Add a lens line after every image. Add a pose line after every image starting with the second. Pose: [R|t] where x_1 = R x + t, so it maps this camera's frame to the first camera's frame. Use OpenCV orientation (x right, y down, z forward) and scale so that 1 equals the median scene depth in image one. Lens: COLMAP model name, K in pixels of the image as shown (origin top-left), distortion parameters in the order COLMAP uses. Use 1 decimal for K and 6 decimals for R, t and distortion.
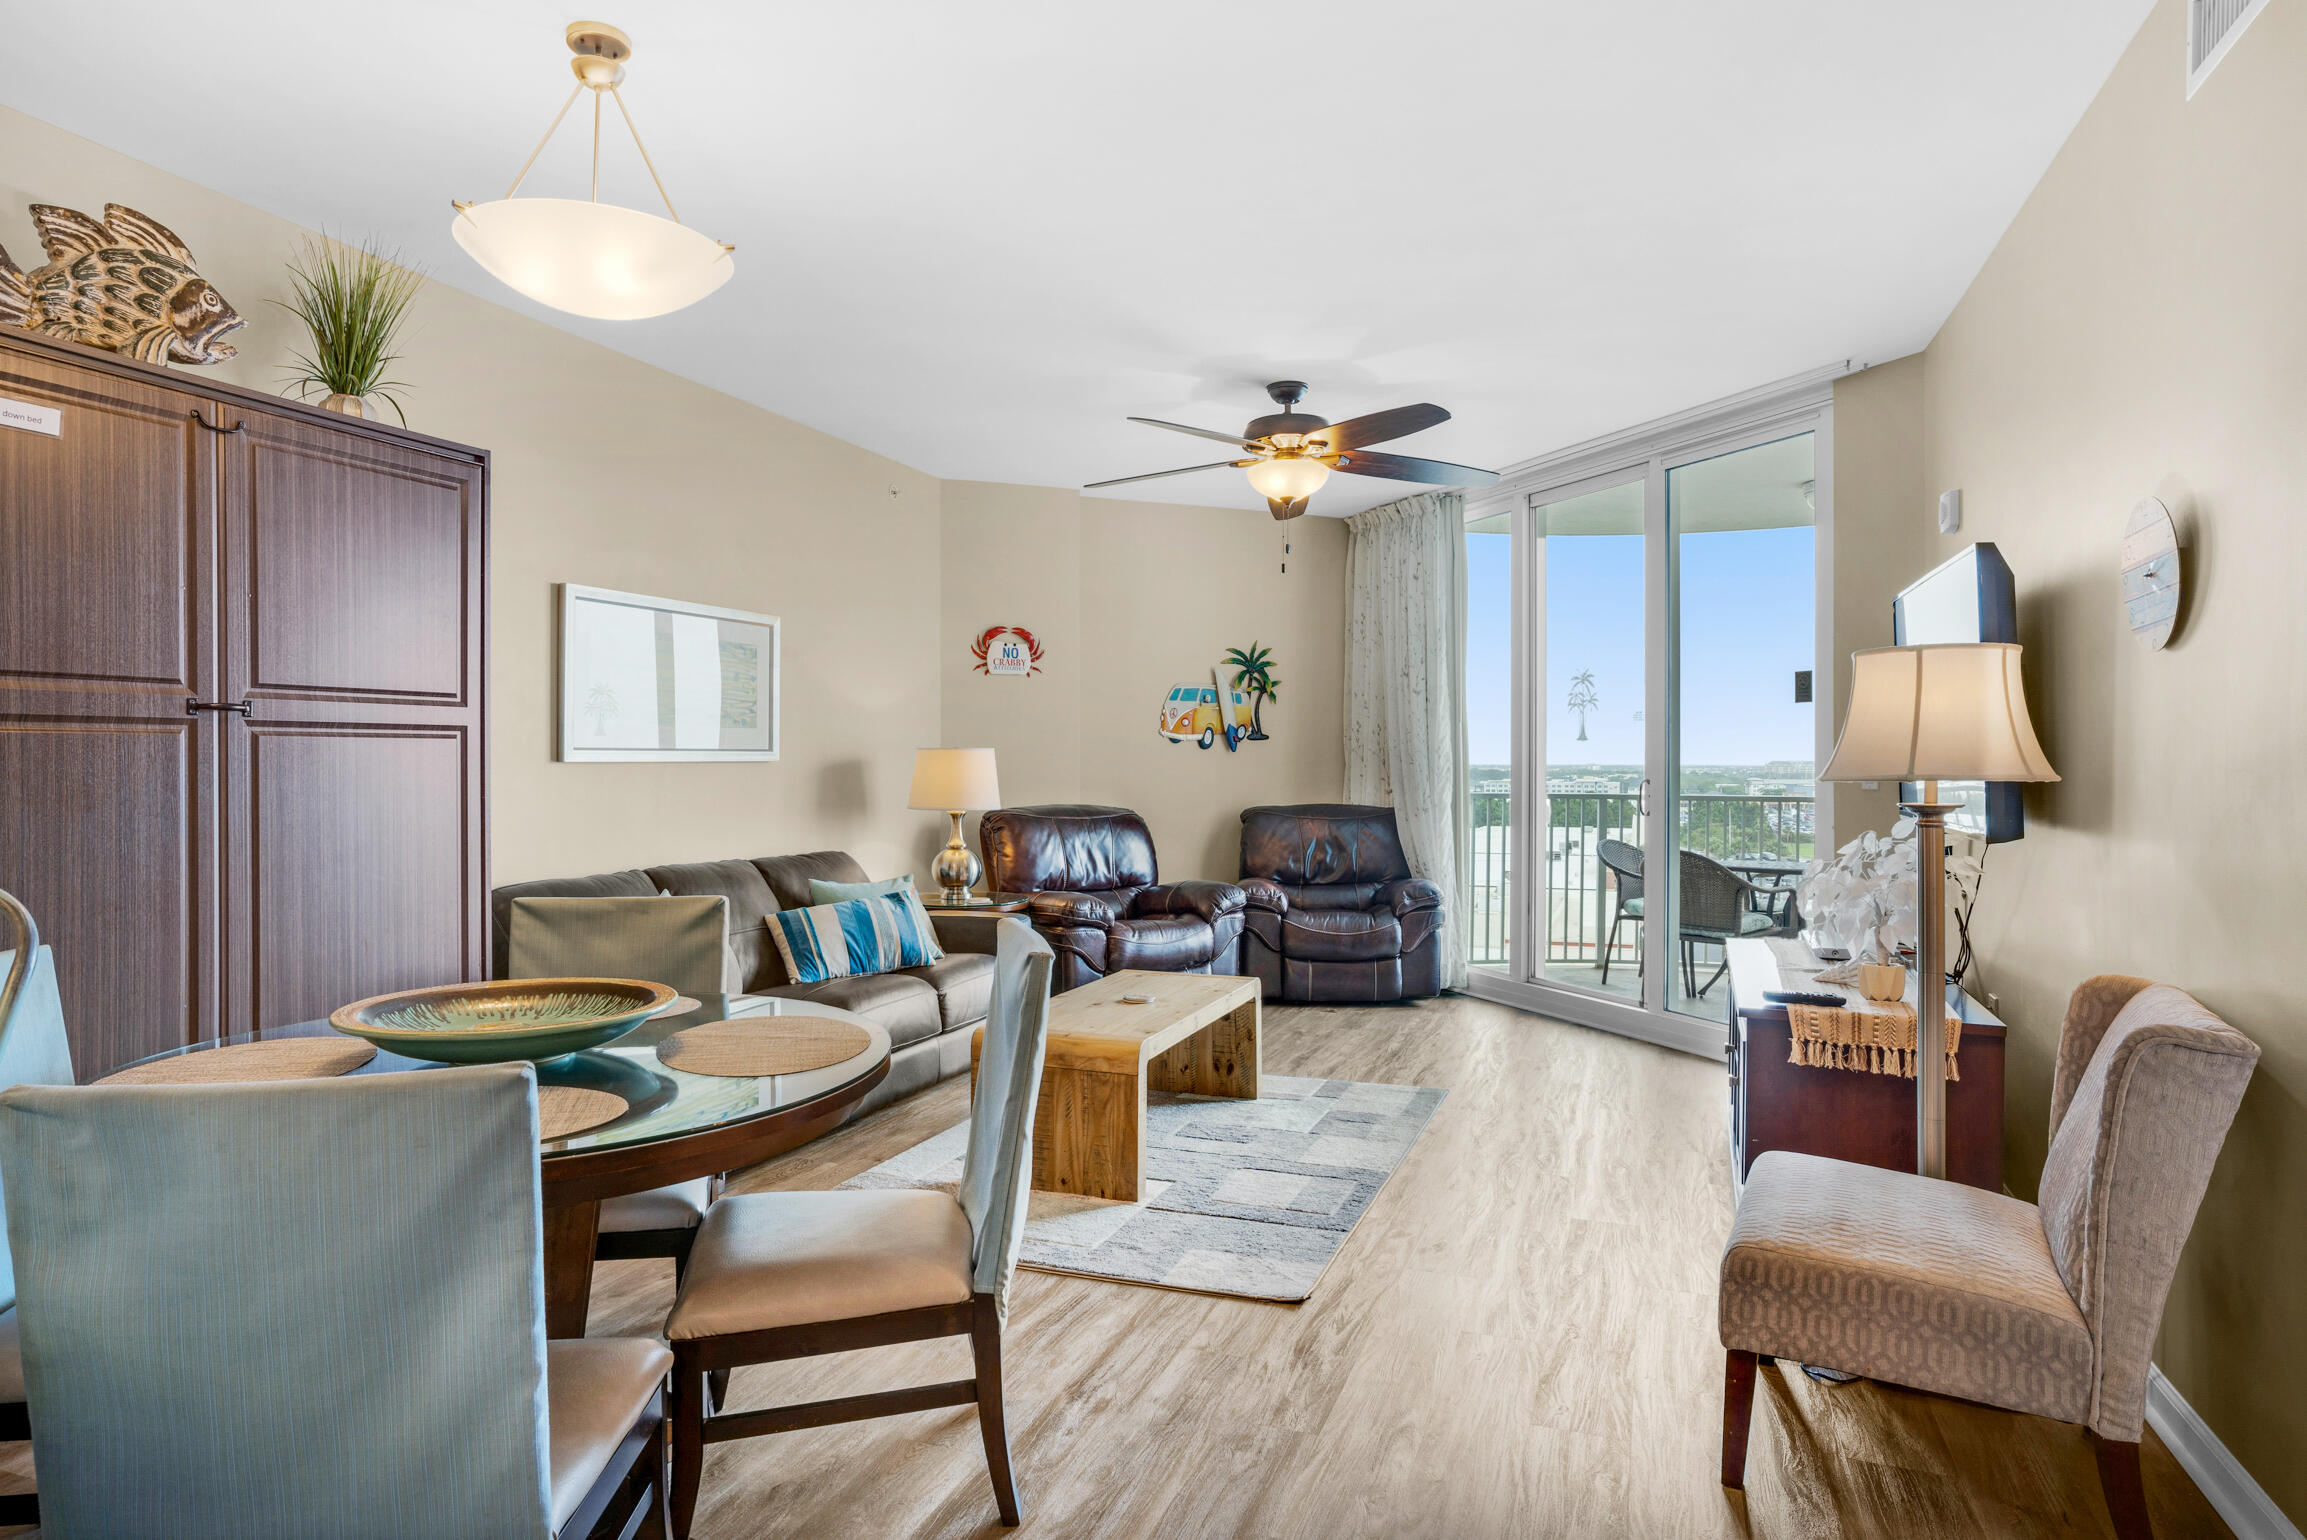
lens RADIAL K [[1311.7, 0, 1153.5], [0, 1311.7, 770.0], [0, 0, 1]] dist [-0.077457, 0.053955]
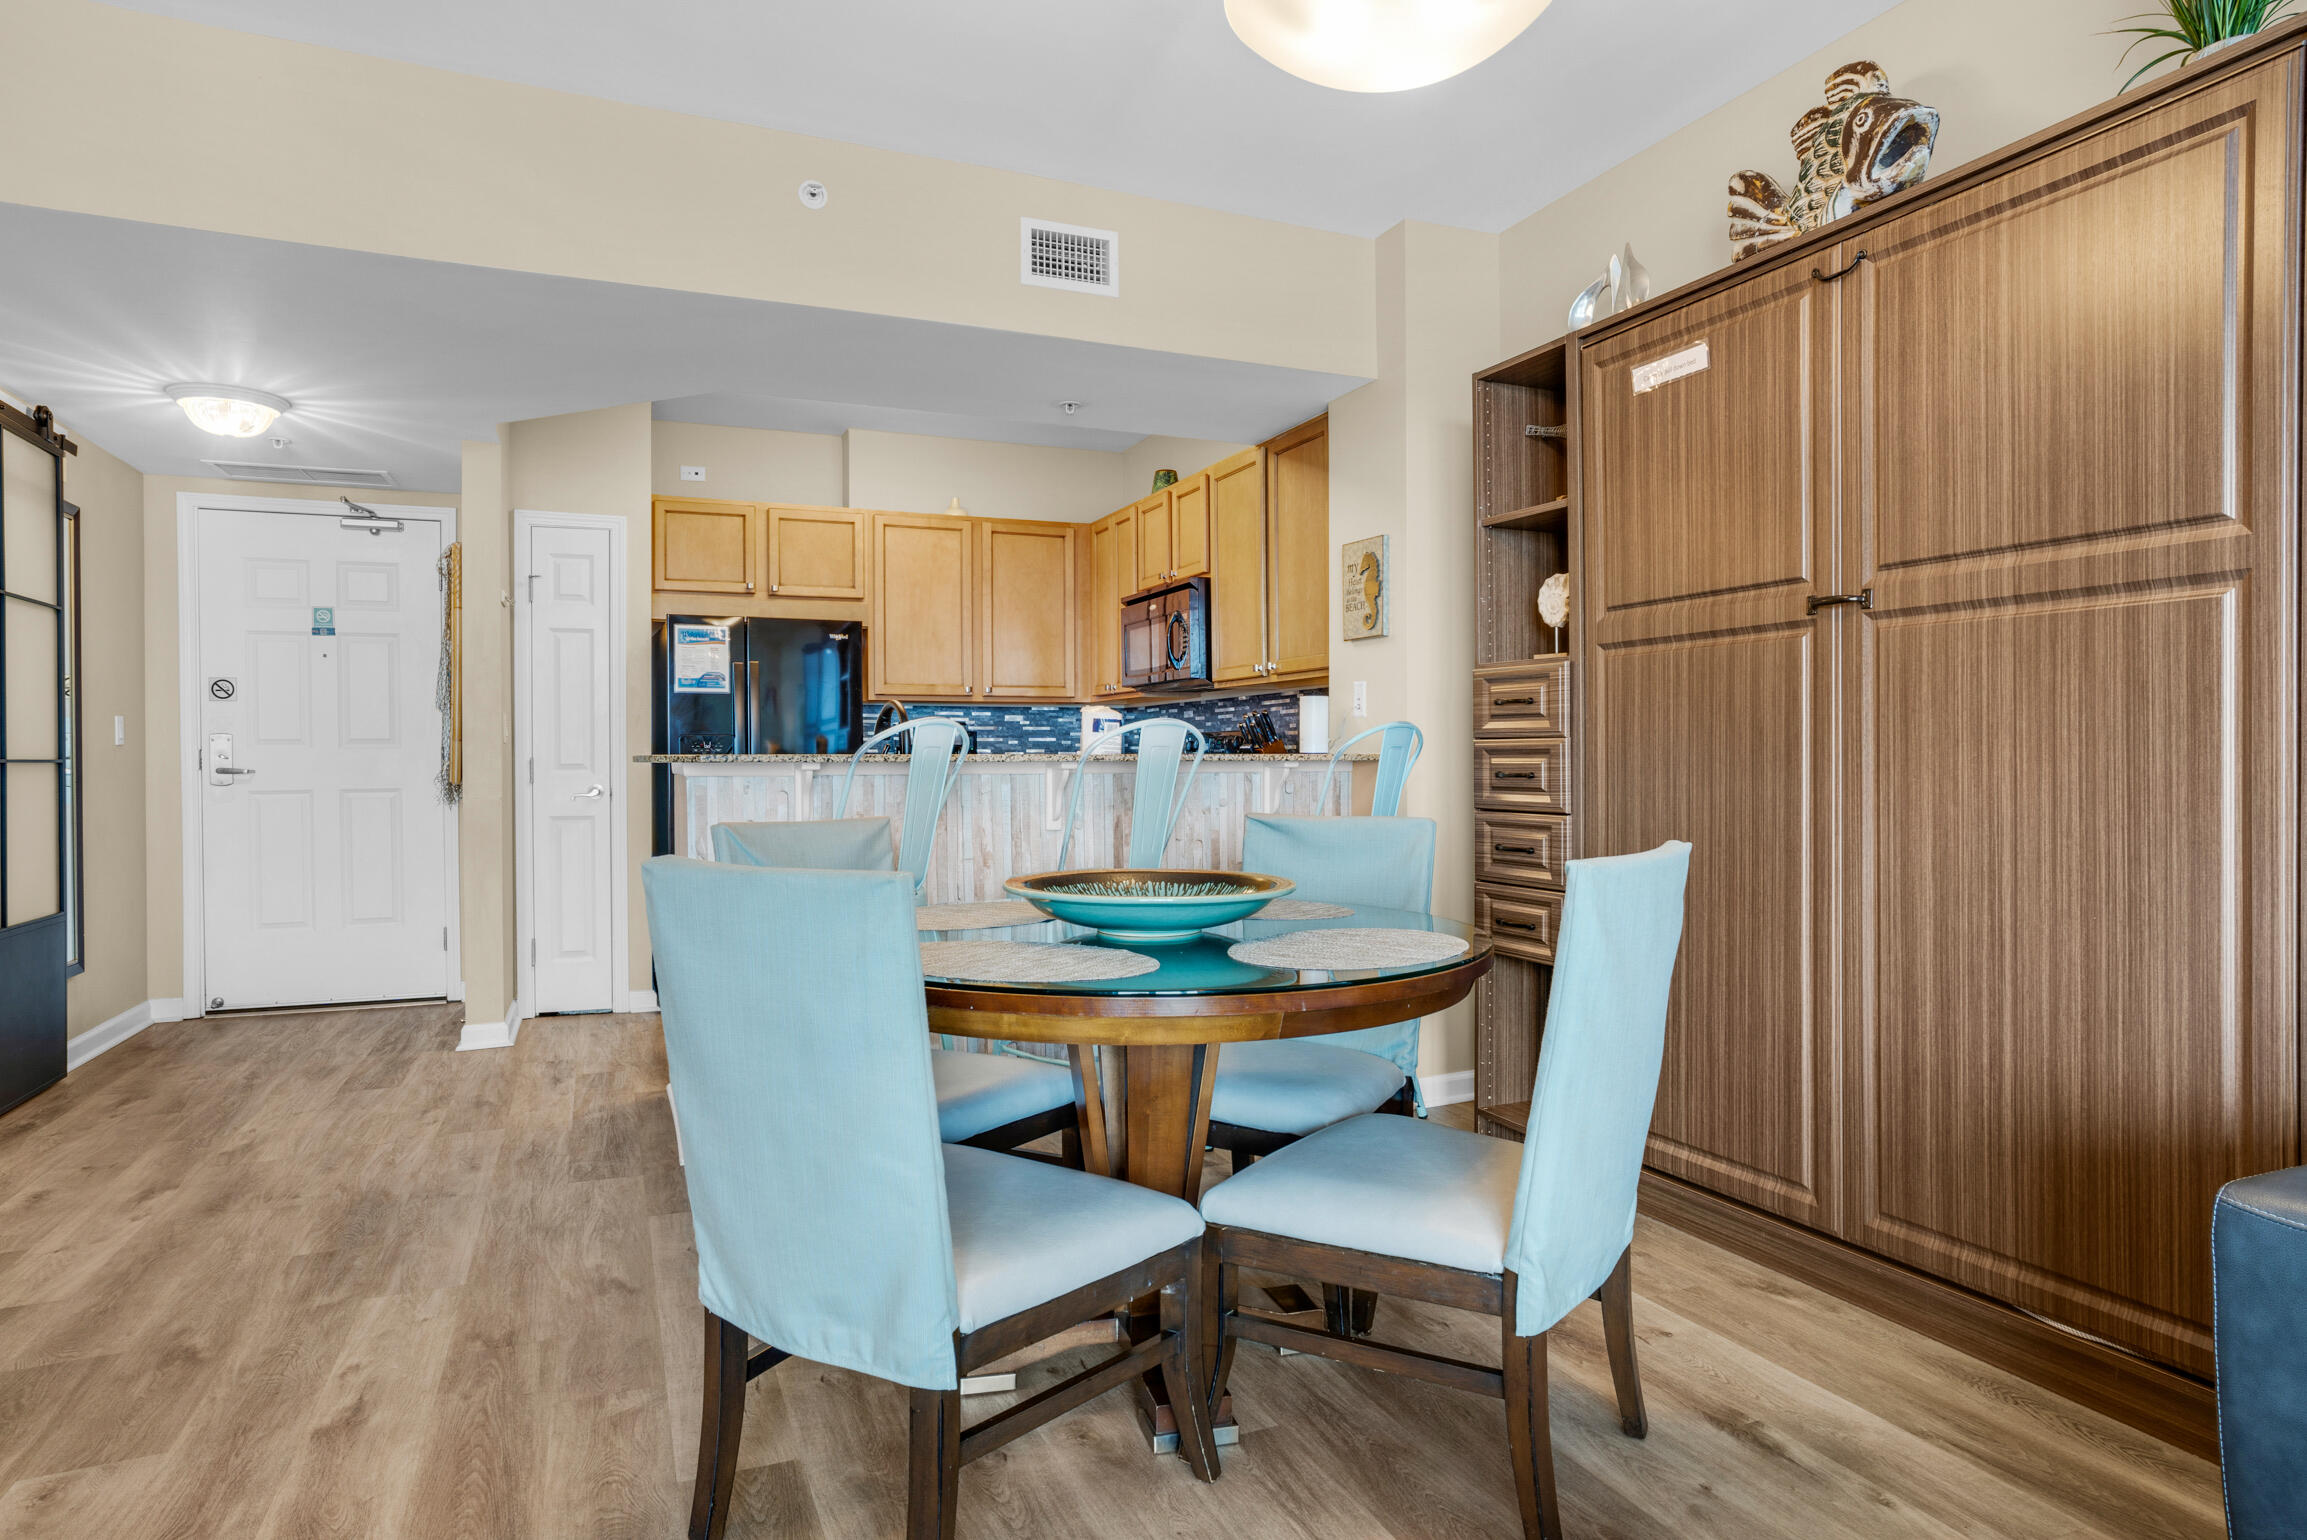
lens RADIAL K [[1311.7, 0, 1153.5], [0, 1311.7, 770.0], [0, 0, 1]] dist [-0.077457, 0.053955]
pose [[-0.726927, 0.008532, -0.686662, 0.091186], [-0.002200, 0.999889, 0.014753, 0.024827], [0.686711, 0.012235, -0.726827, 0.633922]]
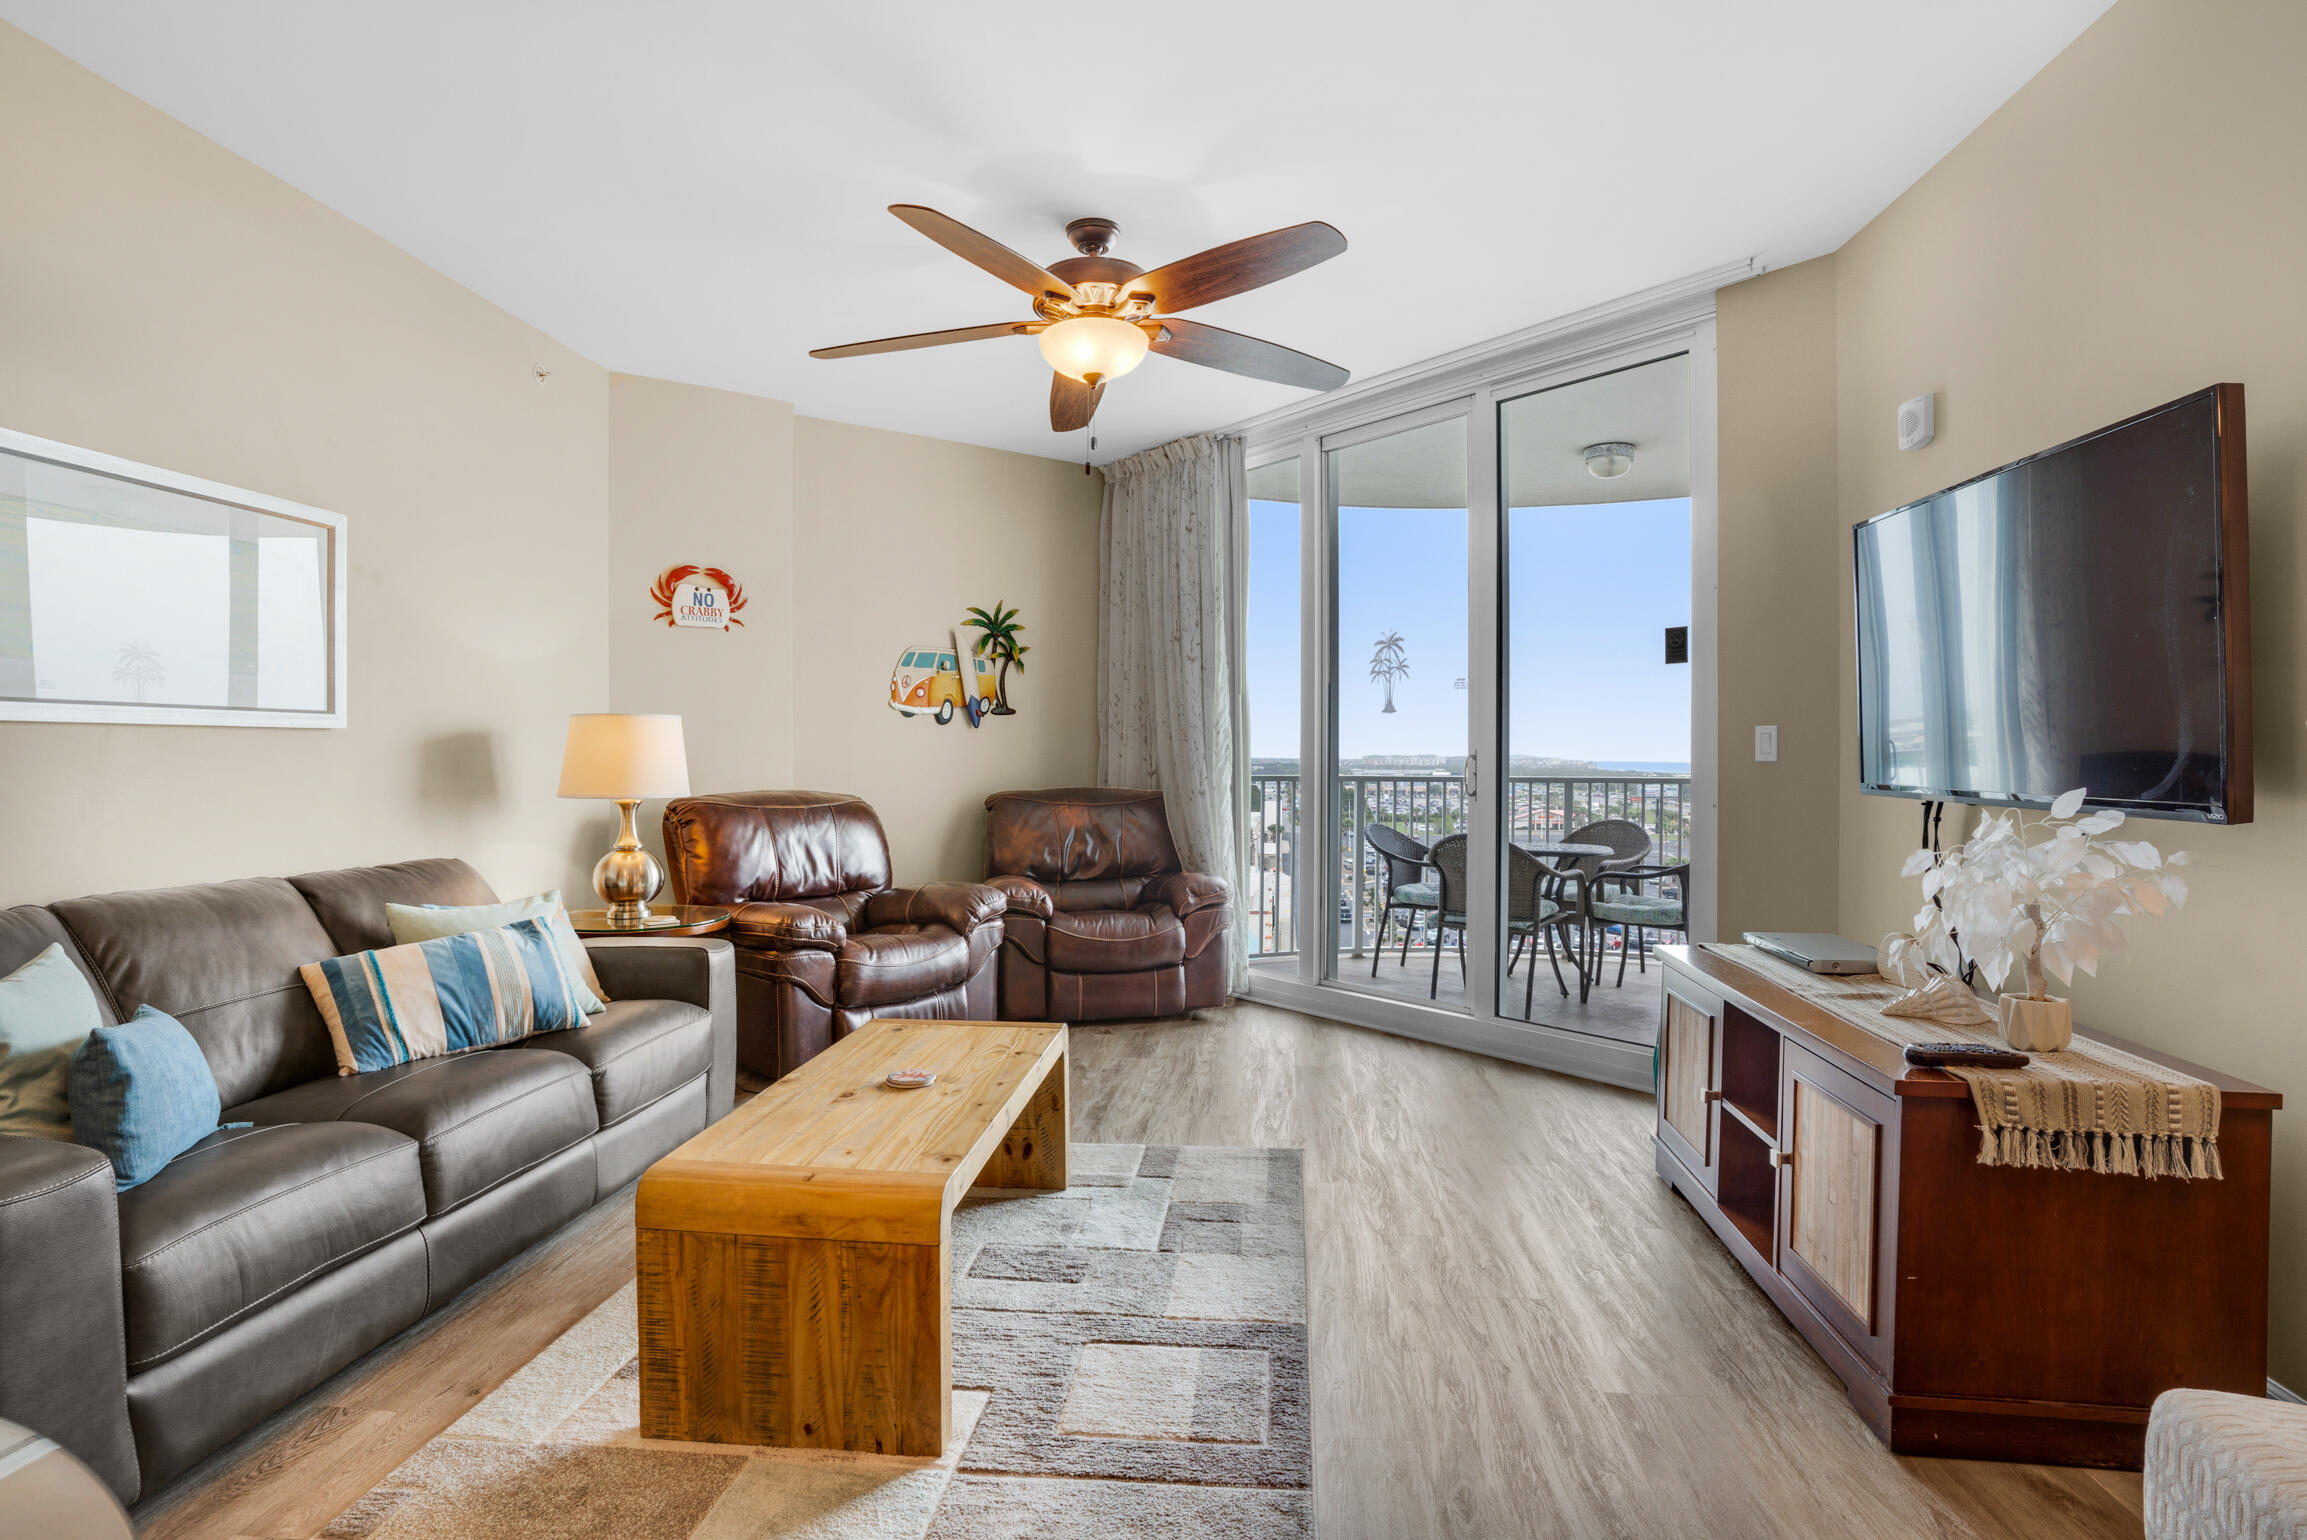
lens RADIAL K [[1169.8, 0, 1153.5], [0, 1169.8, 770.0], [0, 0, 1]] dist [-0.079986, 0.041172]
pose [[0.966005, -0.005241, 0.258469, -0.031111], [0.003718, 0.999973, 0.006381, 0.011569], [-0.258495, -0.005203, 0.965999, 0.291177]]
